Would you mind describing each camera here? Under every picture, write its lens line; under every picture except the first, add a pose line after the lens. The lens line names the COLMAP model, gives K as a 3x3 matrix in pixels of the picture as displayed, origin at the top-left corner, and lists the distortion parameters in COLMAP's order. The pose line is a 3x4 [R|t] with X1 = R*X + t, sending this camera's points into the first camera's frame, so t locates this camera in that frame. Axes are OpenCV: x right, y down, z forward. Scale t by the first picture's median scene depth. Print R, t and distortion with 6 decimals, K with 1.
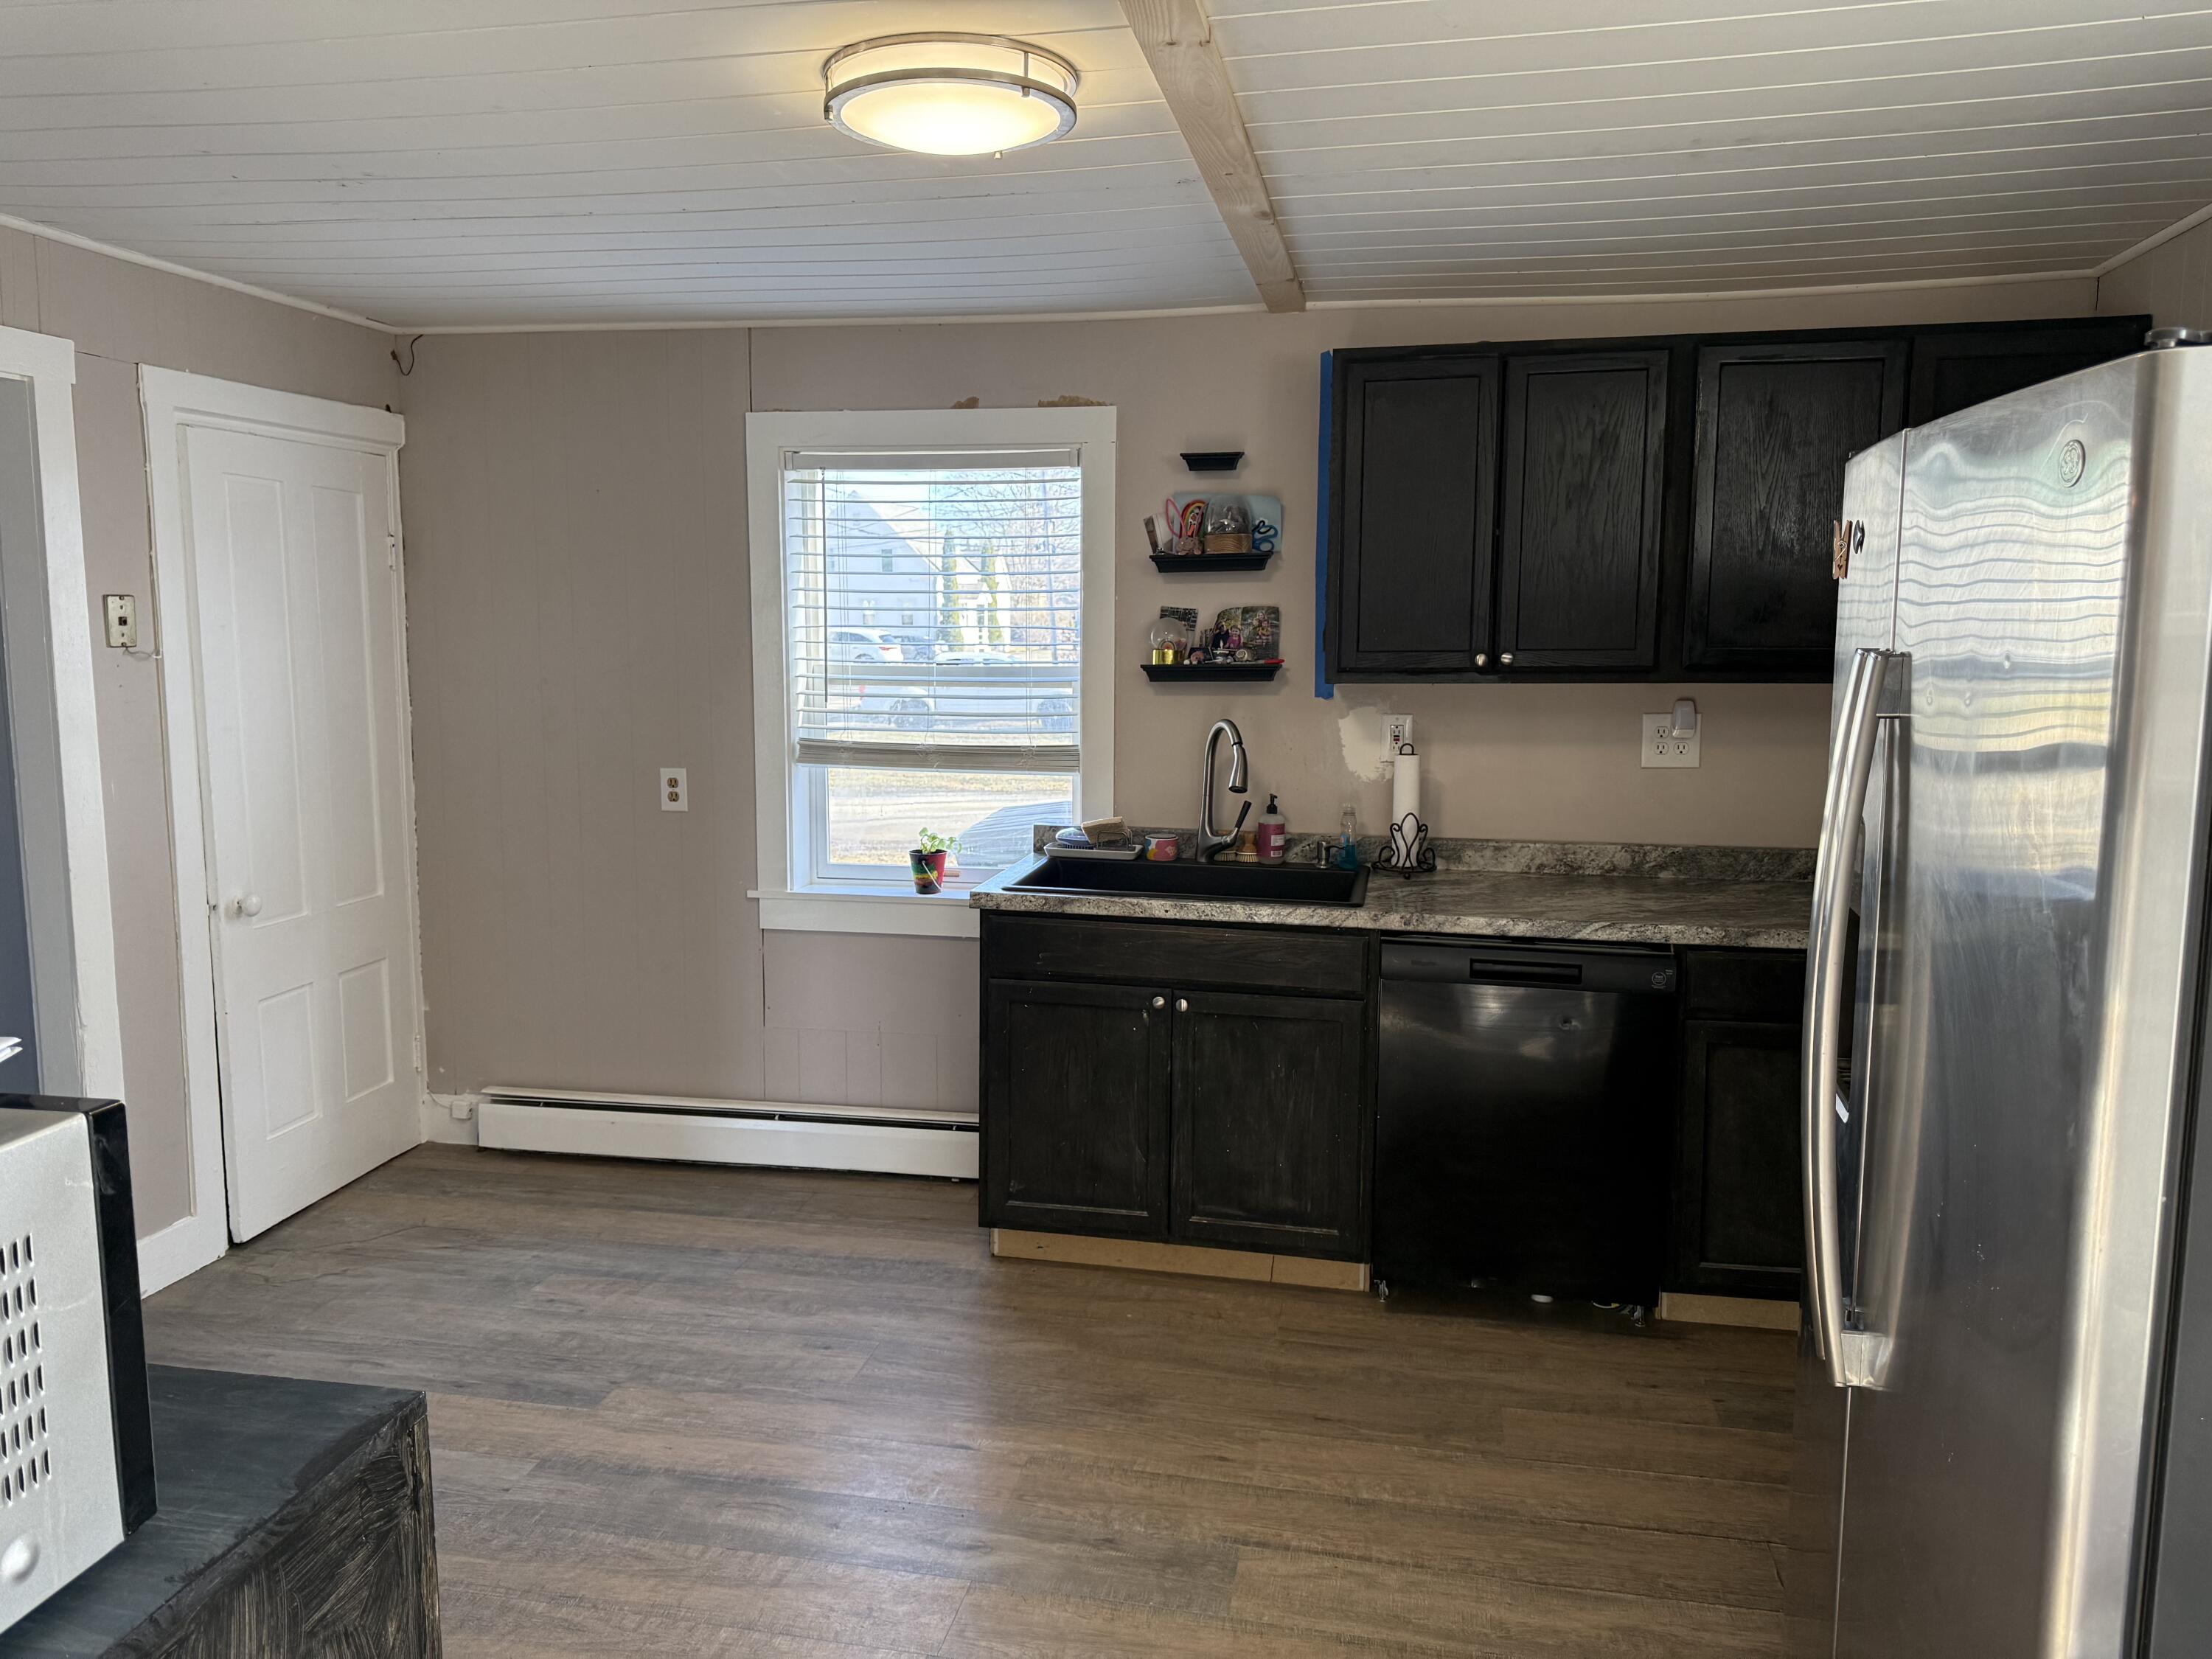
lens RADIAL K [[1564.9, 0, 1106.0], [0, 1564.9, 829.5], [0, 0, 1]] dist [0.067071, -0.074022]
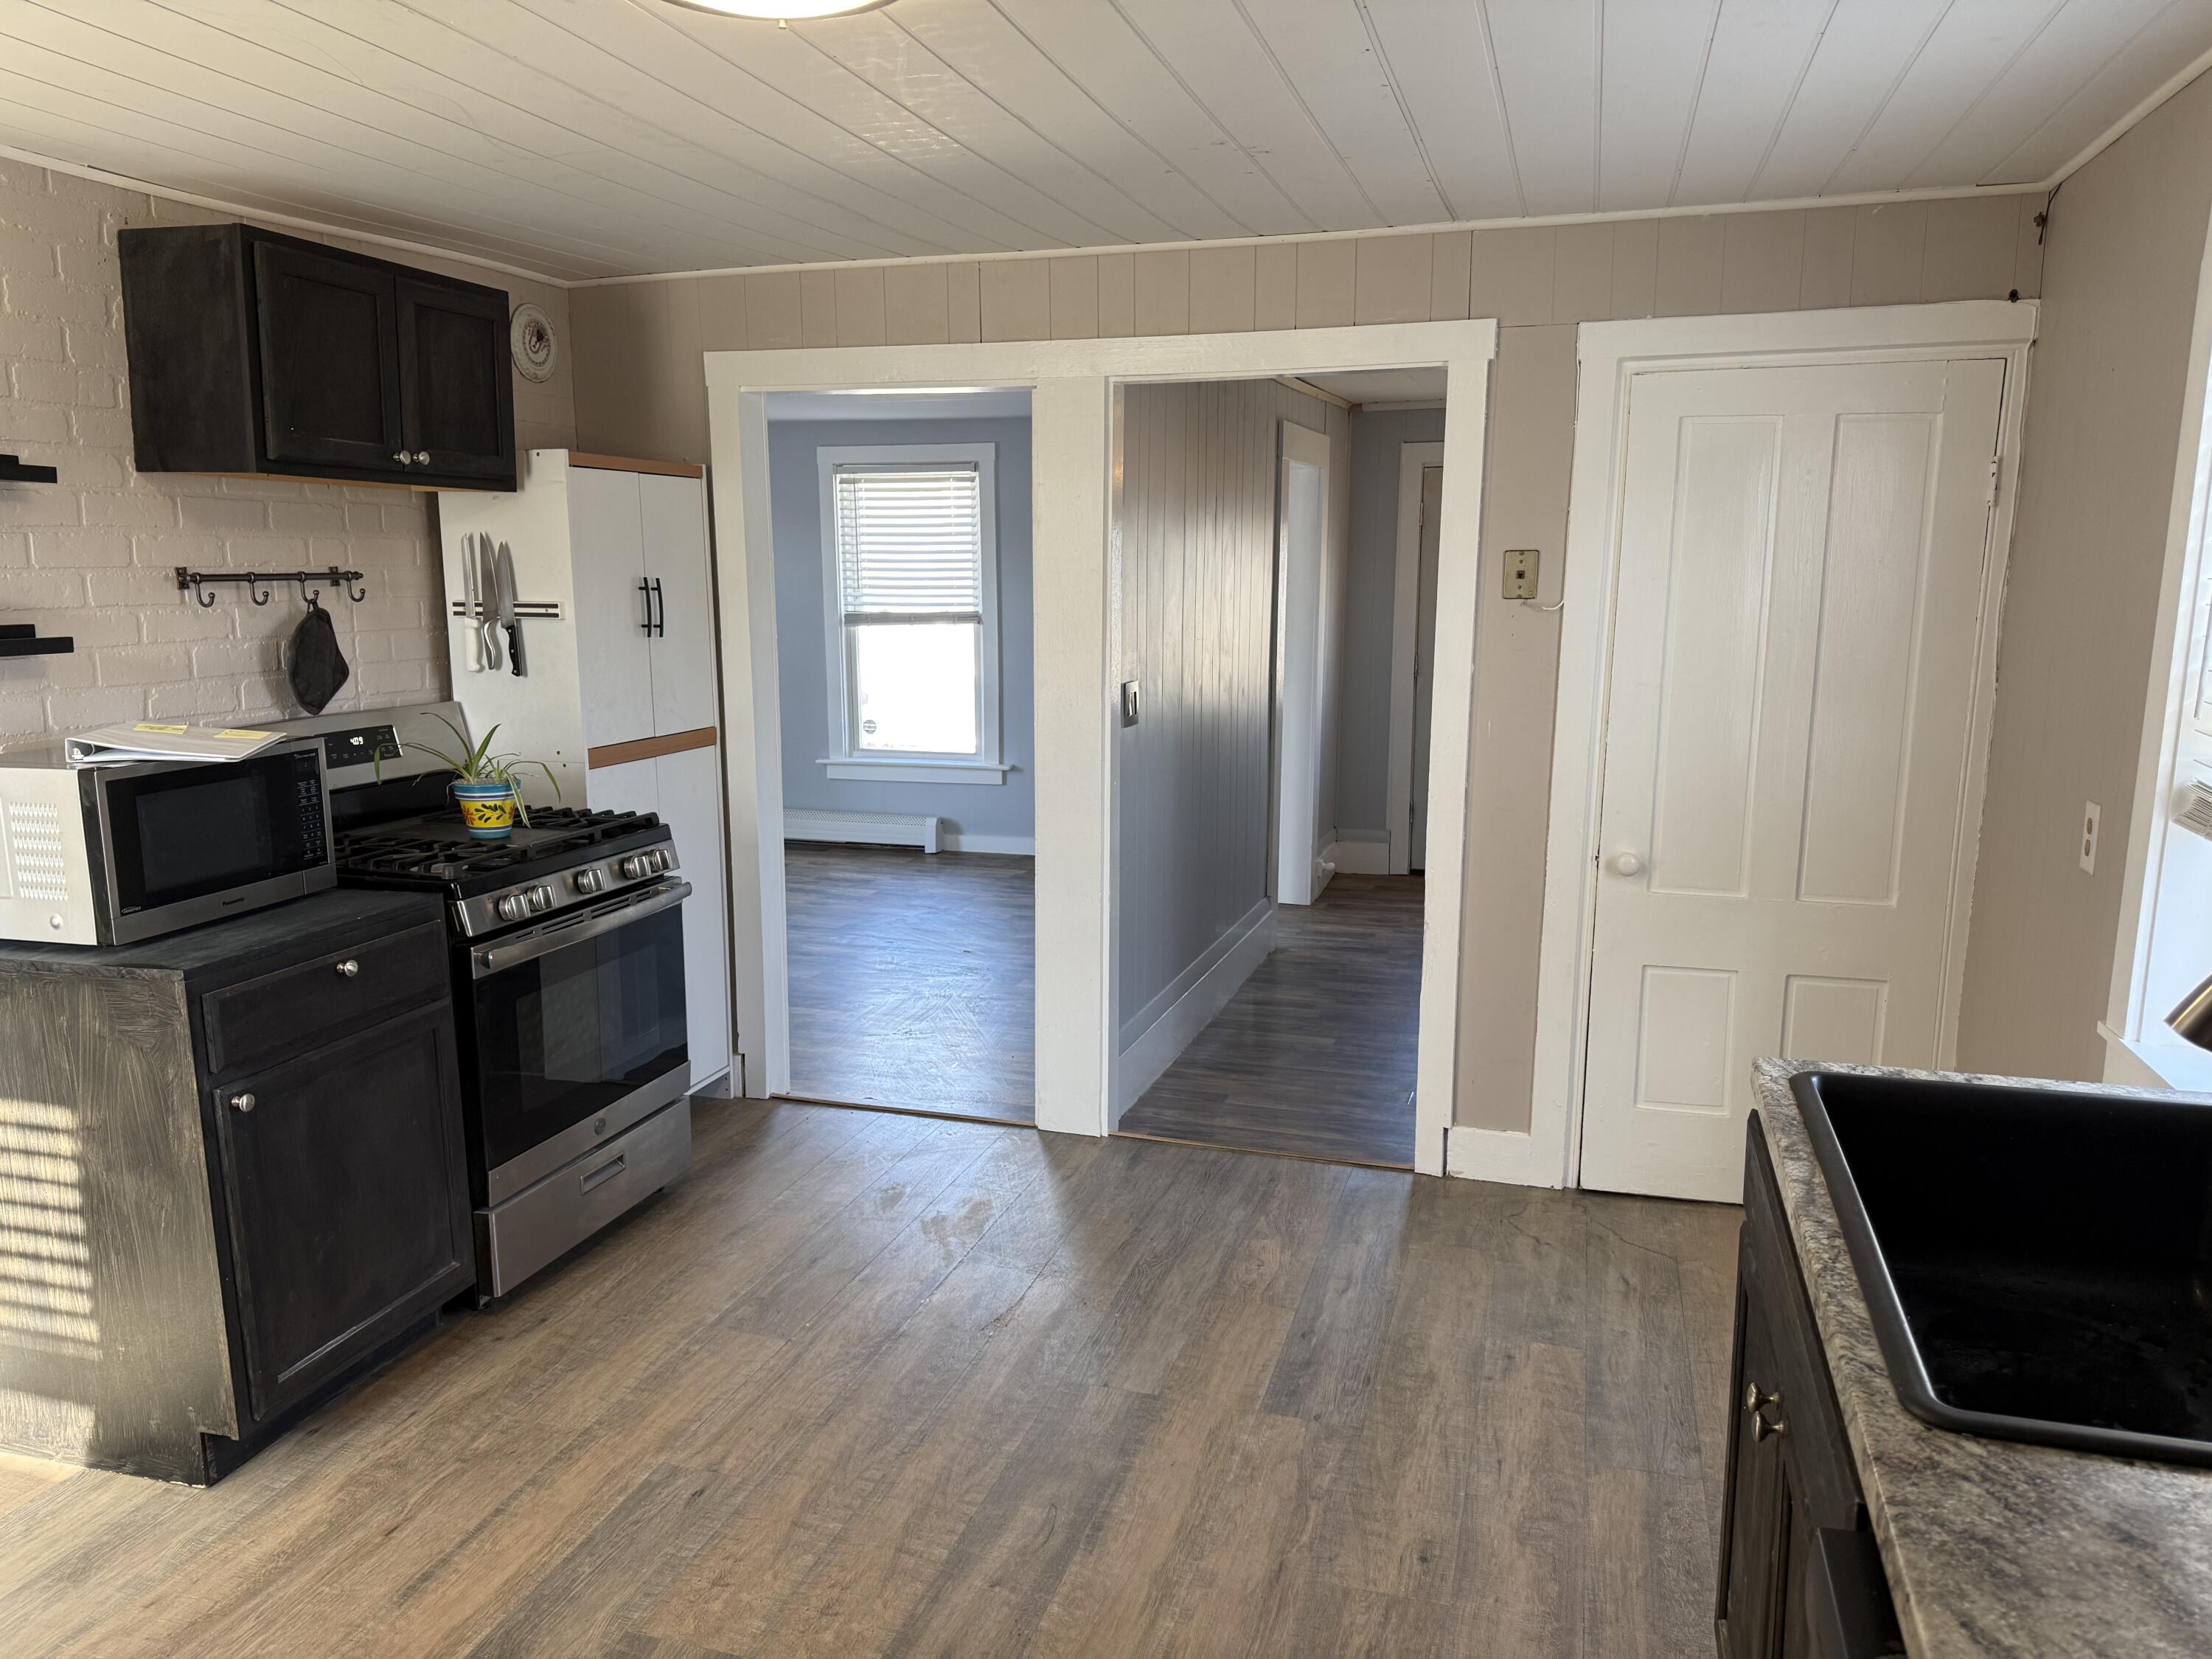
lens RADIAL K [[1564.9, 0, 1106.0], [0, 1564.9, 829.5], [0, 0, 1]] dist [0.067071, -0.074022]
pose [[-0.102993, 0.158787, -0.981926, 0.491785], [-0.131295, 0.976368, 0.171659, -0.108233], [0.985979, 0.146602, -0.079711, 0.829319]]
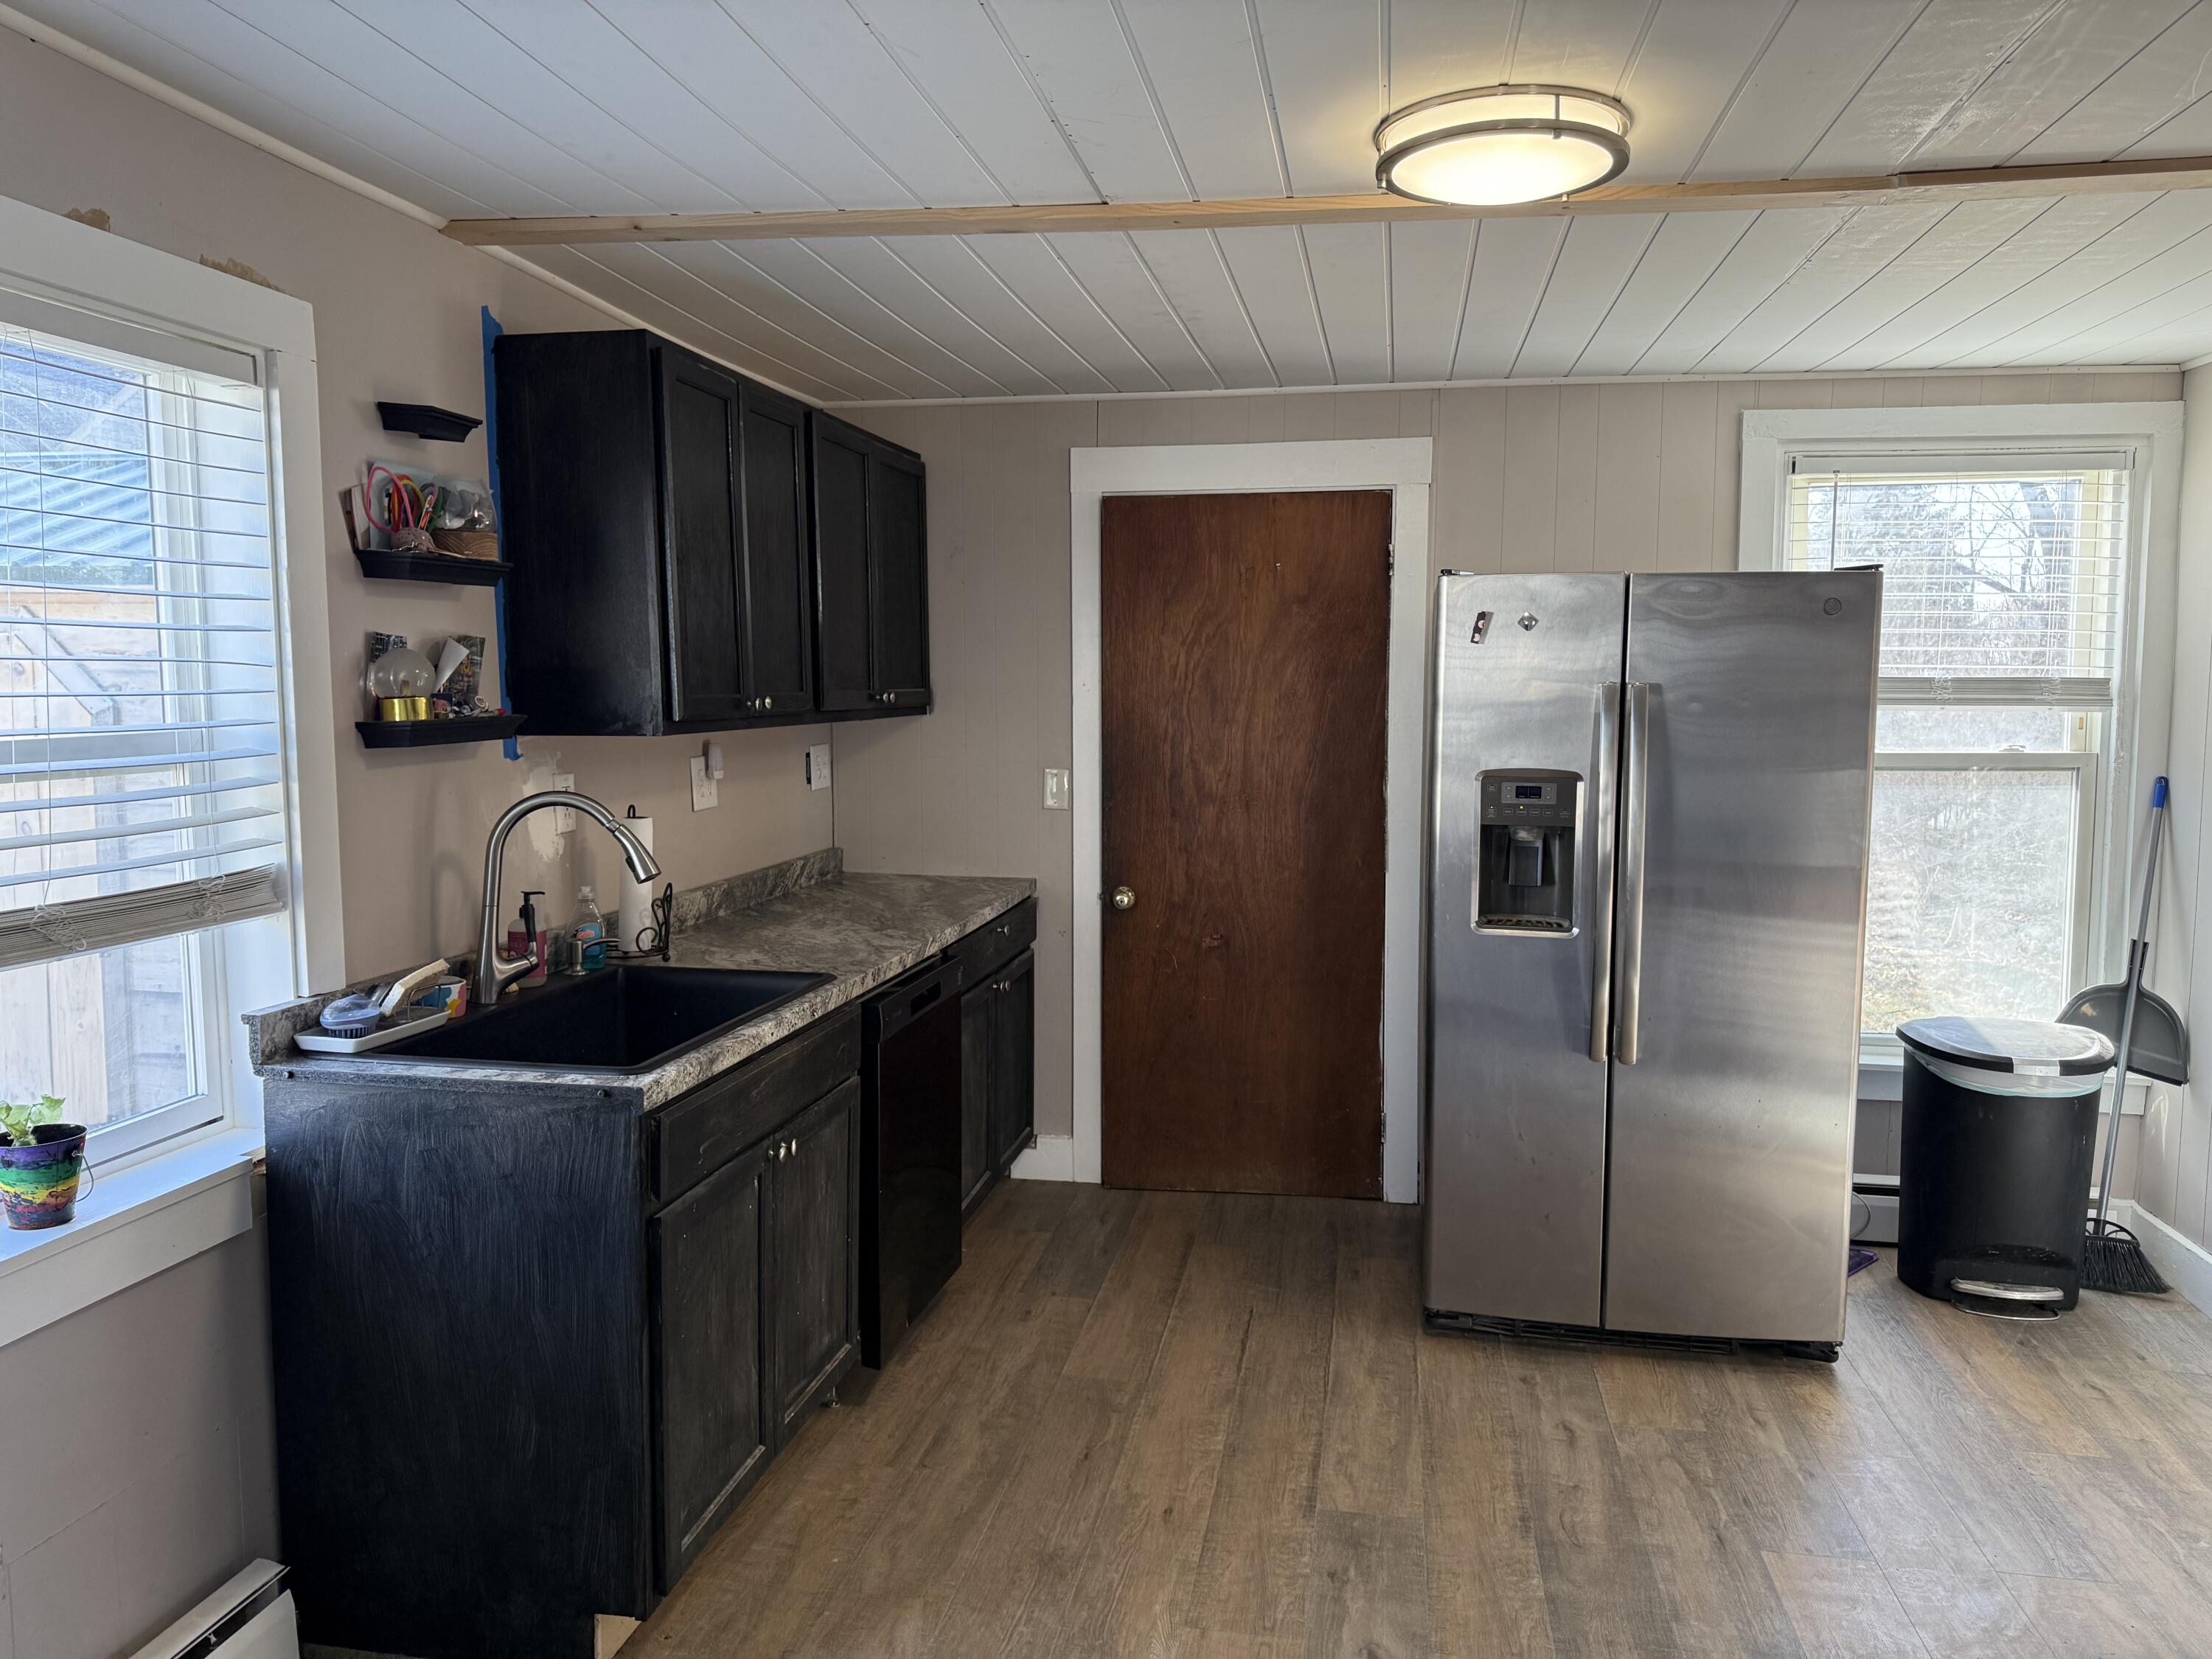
lens RADIAL K [[1564.9, 0, 1106.0], [0, 1564.9, 829.5], [0, 0, 1]] dist [0.067071, -0.074022]
pose [[-0.013489, -0.094820, 0.995403, -0.711260], [0.130342, 0.986833, 0.095770, -0.097118], [-0.991377, 0.131035, -0.000952, 0.813360]]
